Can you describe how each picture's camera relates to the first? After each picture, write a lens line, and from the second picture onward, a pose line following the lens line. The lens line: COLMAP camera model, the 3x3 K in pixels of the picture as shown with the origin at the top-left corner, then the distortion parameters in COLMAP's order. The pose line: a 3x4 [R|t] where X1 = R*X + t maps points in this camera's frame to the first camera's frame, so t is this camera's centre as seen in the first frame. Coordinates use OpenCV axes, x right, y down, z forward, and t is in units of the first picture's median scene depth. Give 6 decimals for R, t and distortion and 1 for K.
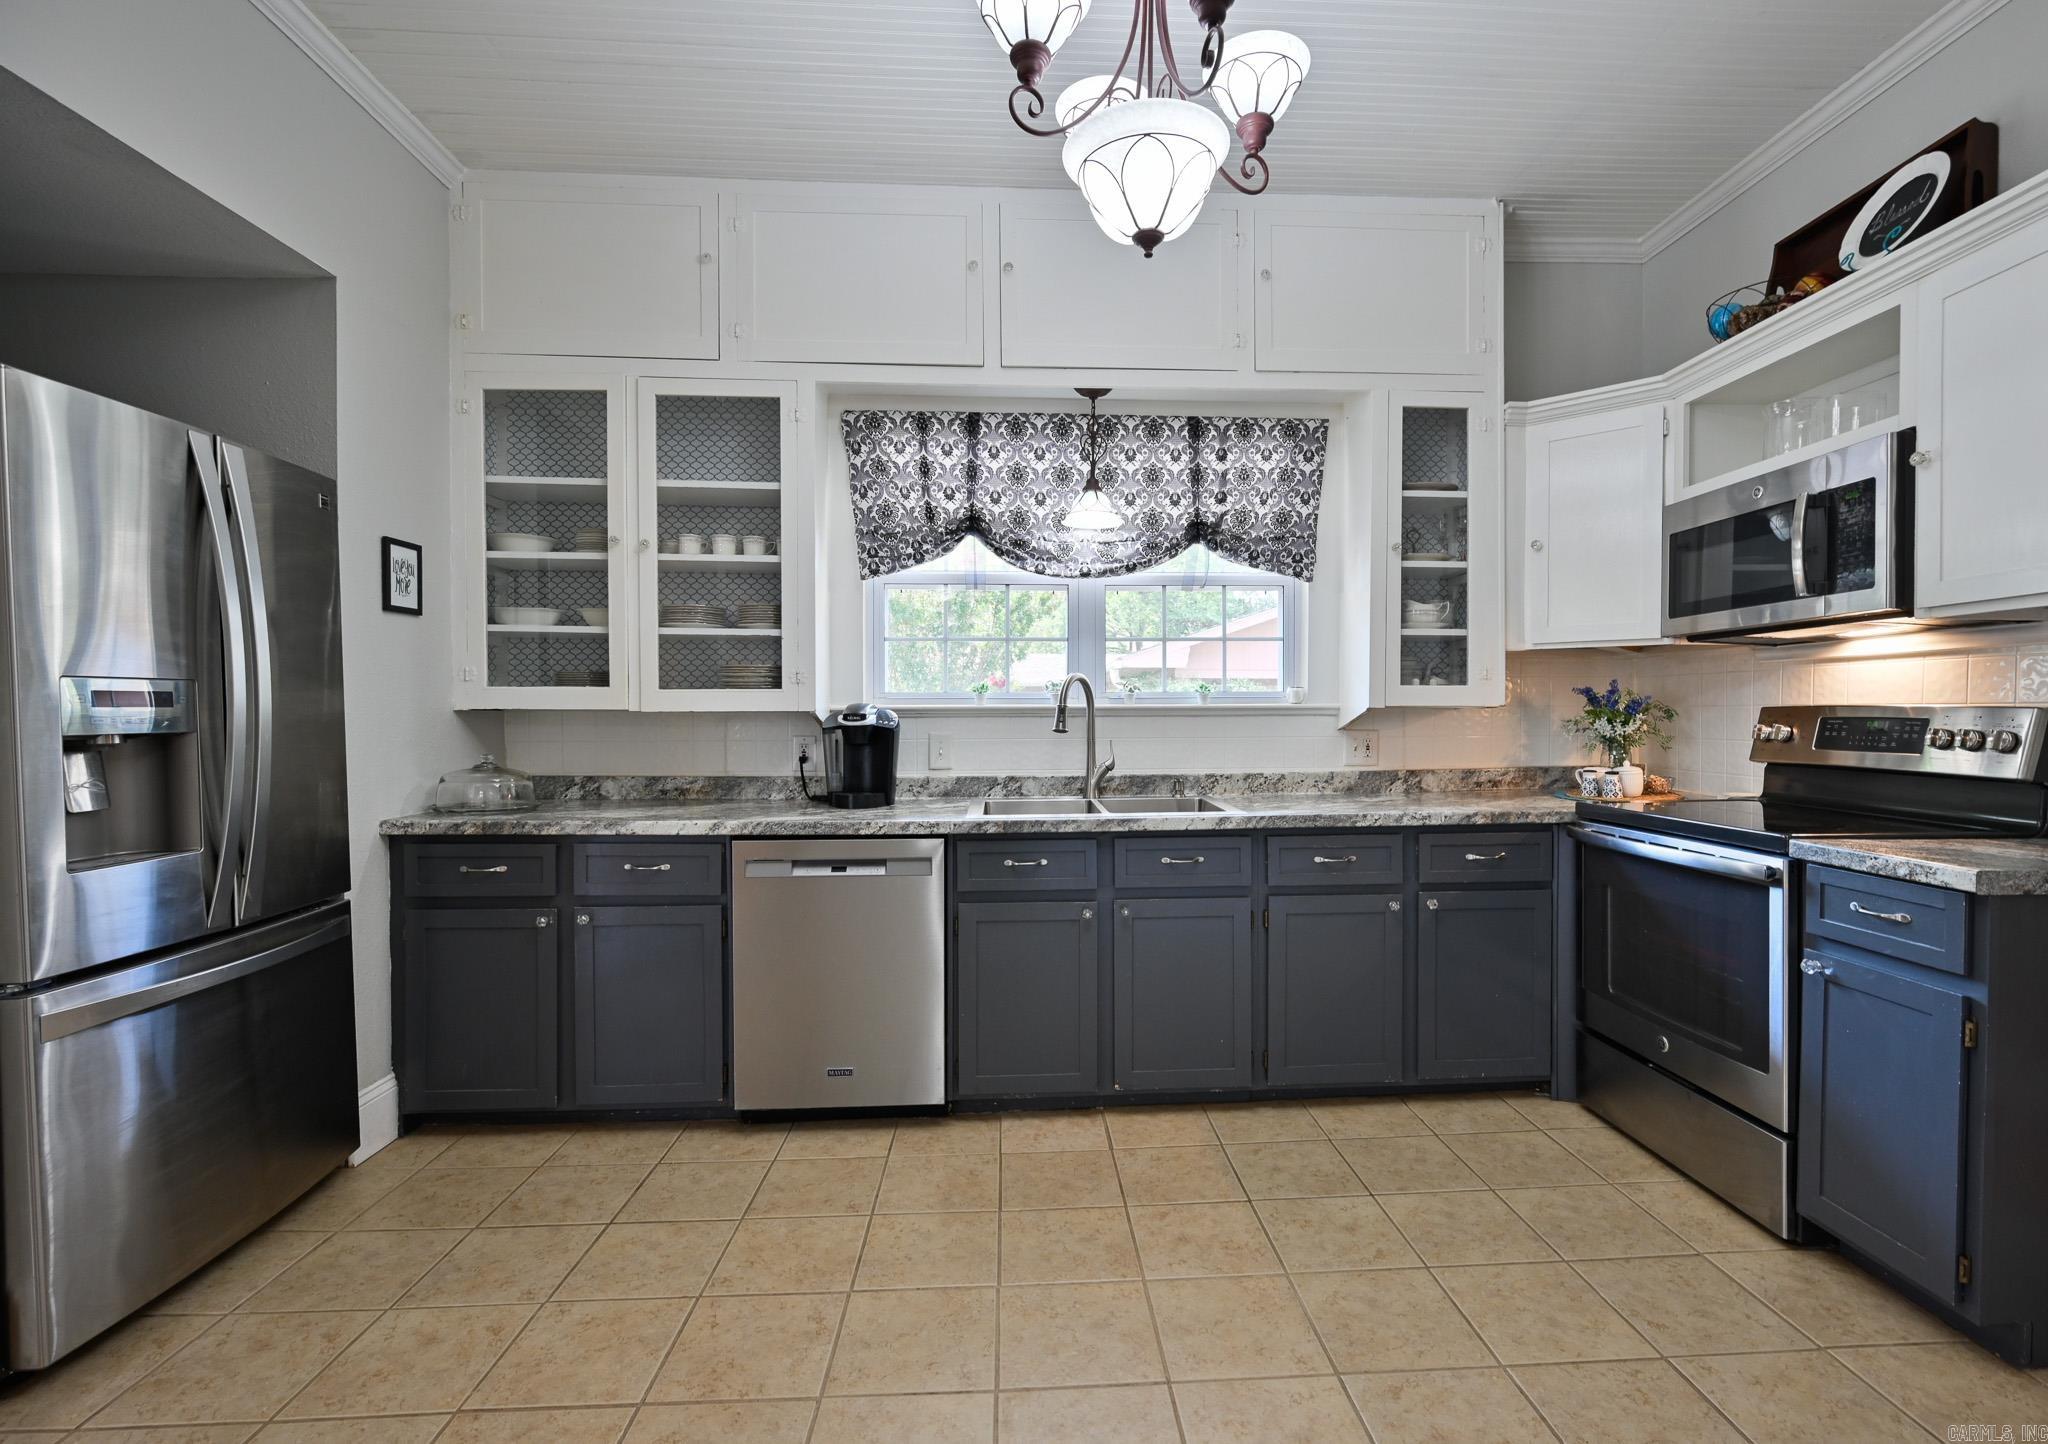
lens RADIAL K [[924.1, 0, 1103.4], [0, 924.1, 731.2], [0, 0, 1]] dist [0.000248, -0.000326]
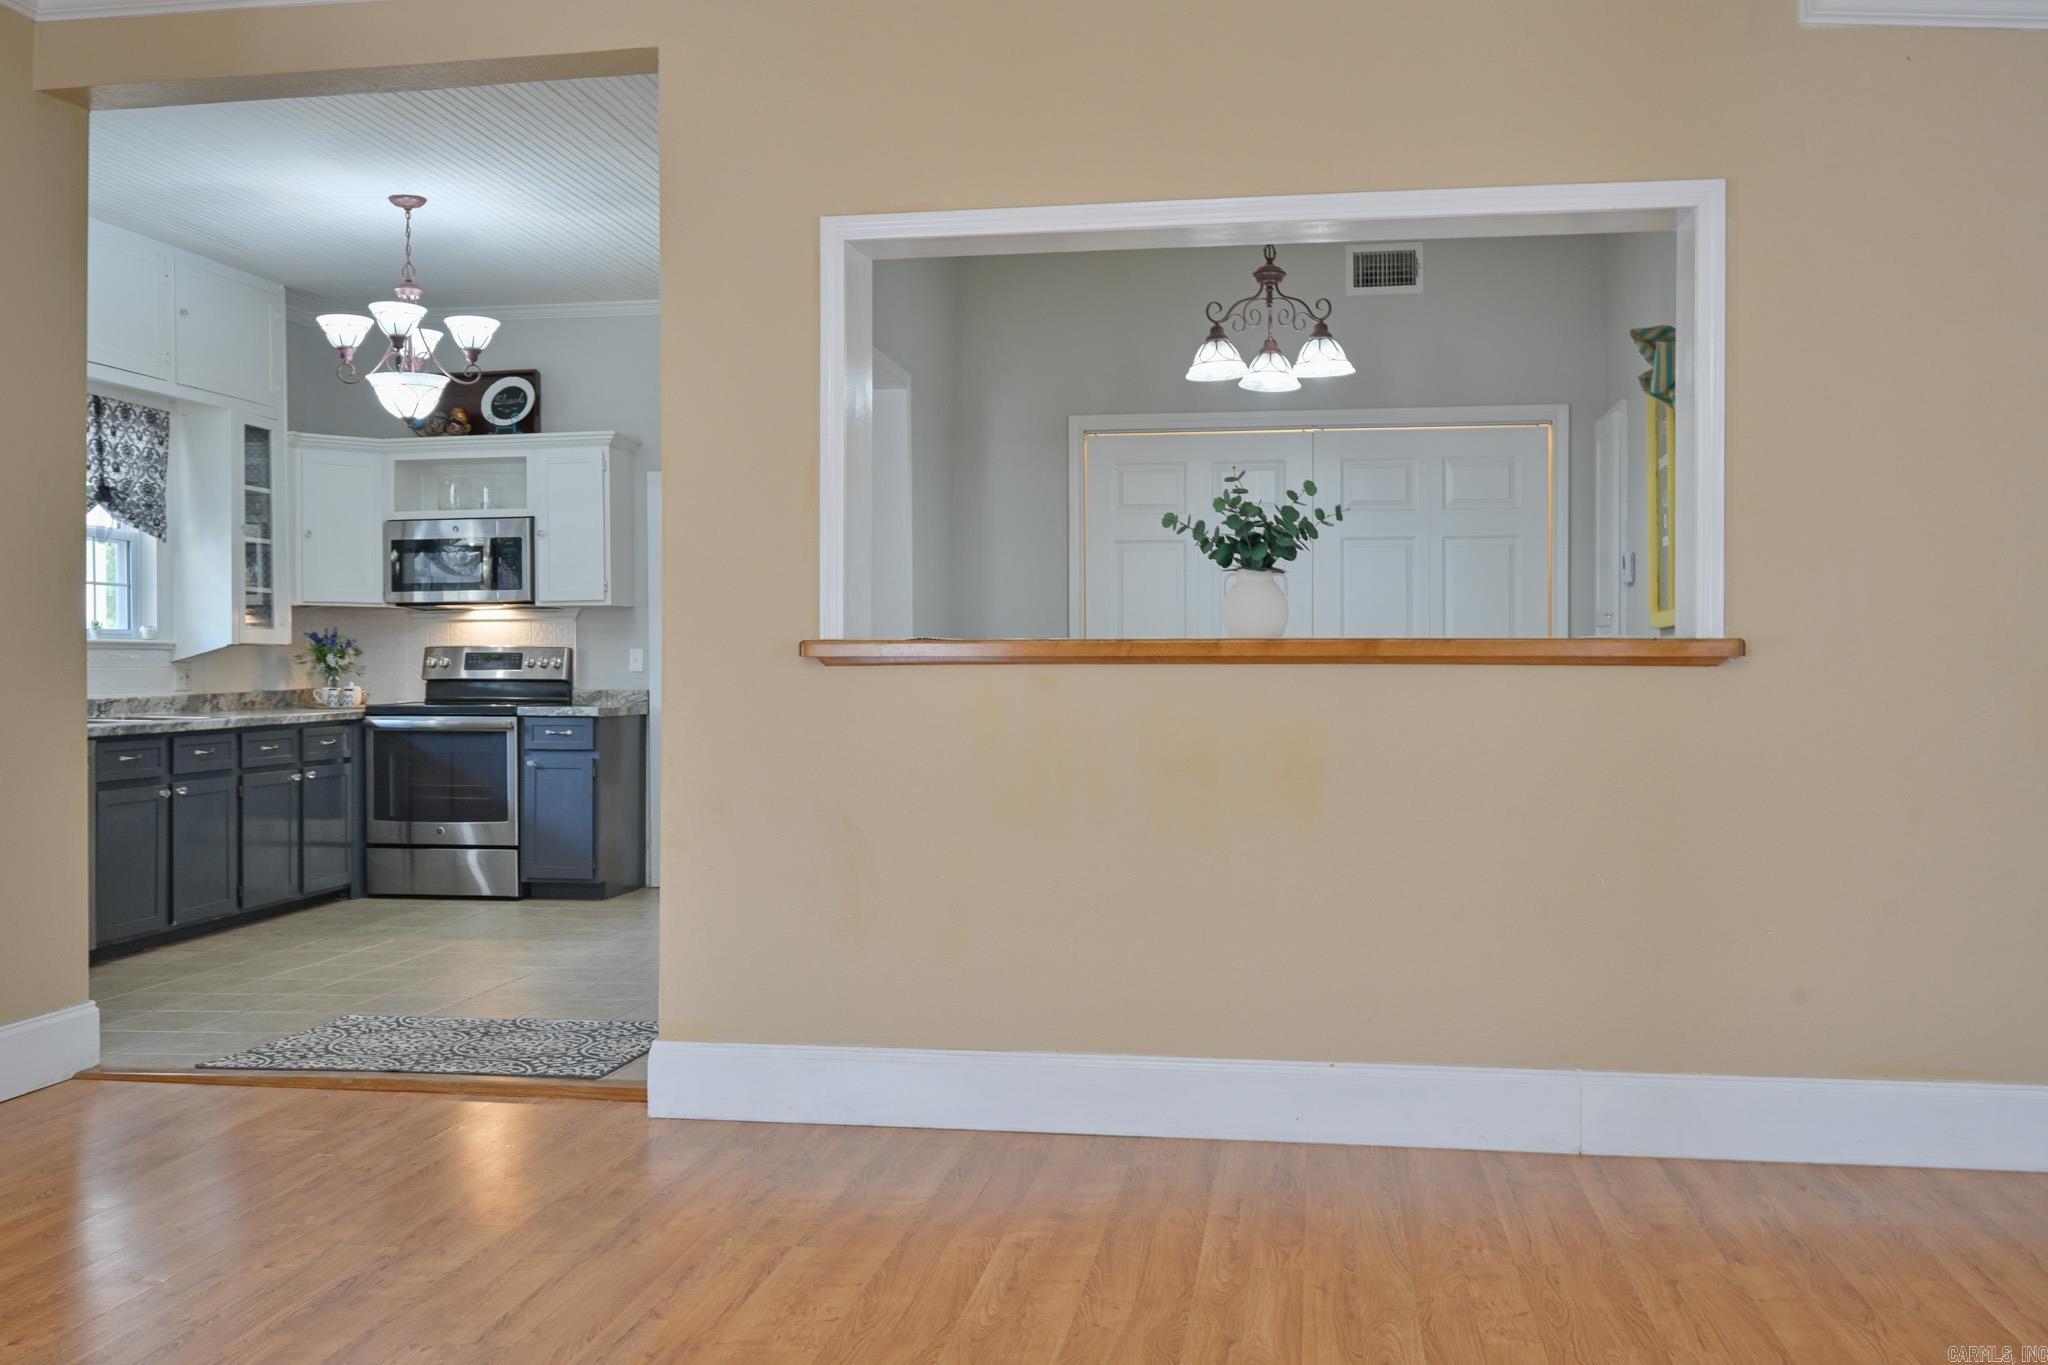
lens RADIAL K [[1835.1, 0, 1010.2], [0, 1835.1, 686.7], [0, 0, 1]] dist [-0.013081, -0.010659]
pose [[0.237736, -0.007229, 0.971303, -2.027769], [0.019227, 0.999811, 0.002735, 0.050994], [-0.971140, 0.018025, 0.237830, -0.731422]]
